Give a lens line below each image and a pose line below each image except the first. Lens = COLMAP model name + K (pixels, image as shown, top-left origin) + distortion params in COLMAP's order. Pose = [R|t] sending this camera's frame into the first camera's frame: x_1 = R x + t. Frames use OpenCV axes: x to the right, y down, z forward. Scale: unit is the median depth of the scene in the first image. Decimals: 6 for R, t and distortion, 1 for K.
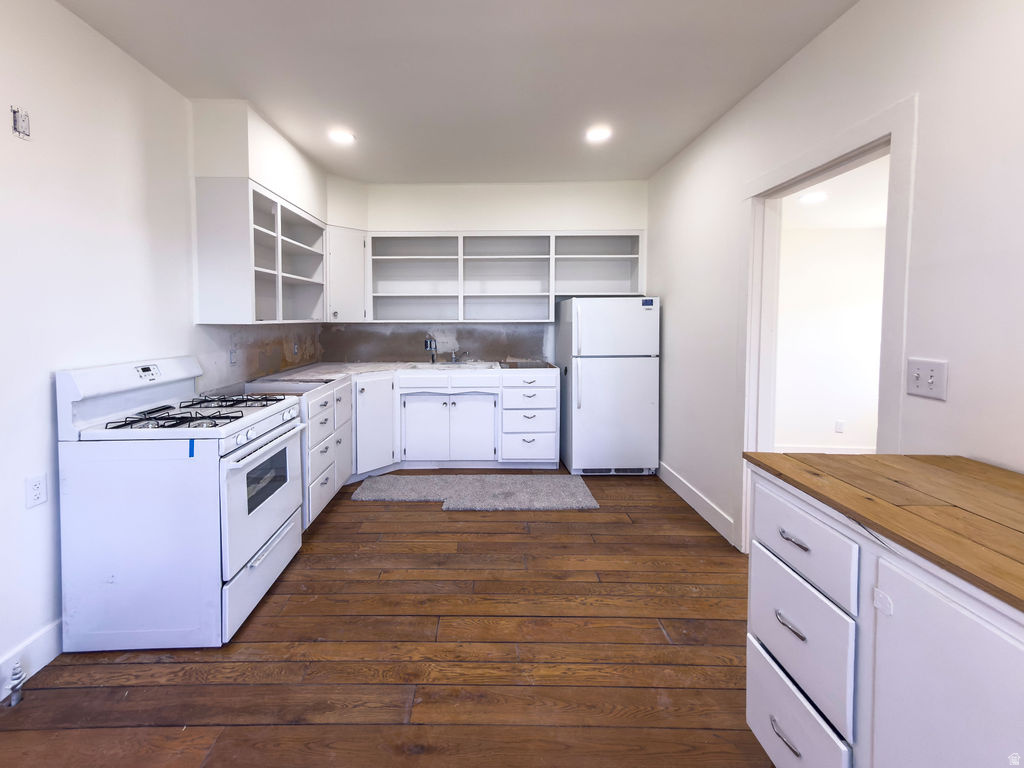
lens RADIAL K [[433.5, 0, 453.5], [0, 433.5, 331.1], [0, 0, 1]] dist [0.023125, 0.000083]
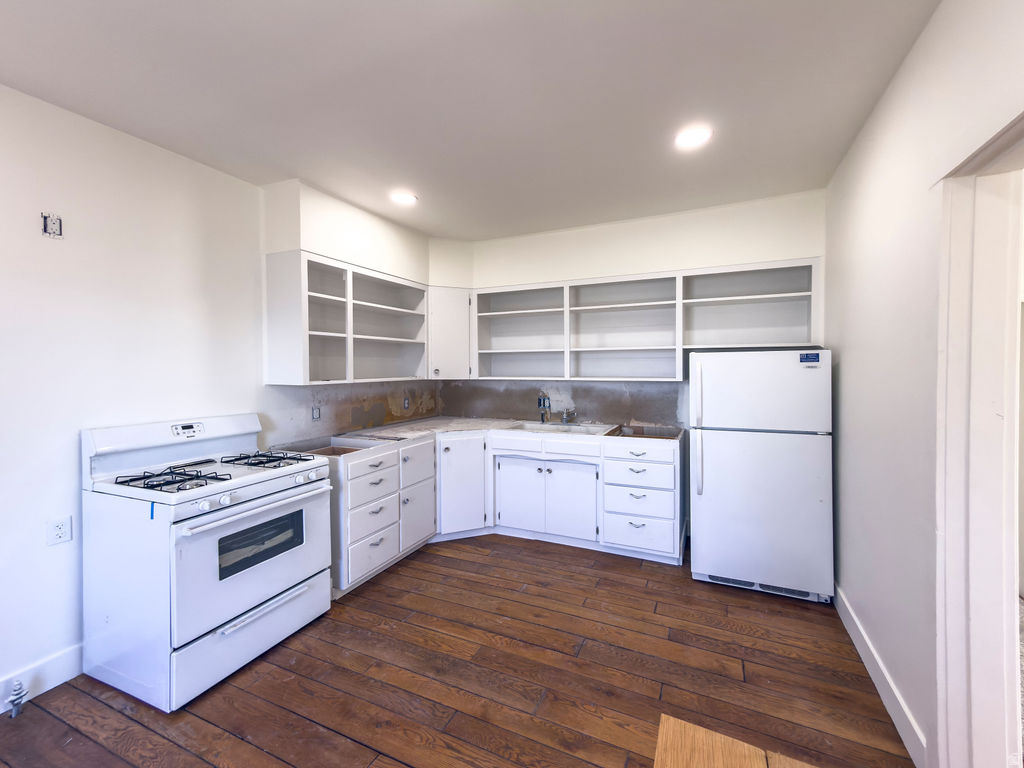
lens RADIAL K [[403.6, 0, 481.3], [0, 403.6, 370.1], [0, 0, 1]] dist [0.020348, 0.000173]
pose [[0.917614, 0.002088, -0.397467, 0.236068], [-0.011727, 0.999693, -0.021823, -0.026008], [0.397300, 0.024687, 0.917357, 0.187422]]
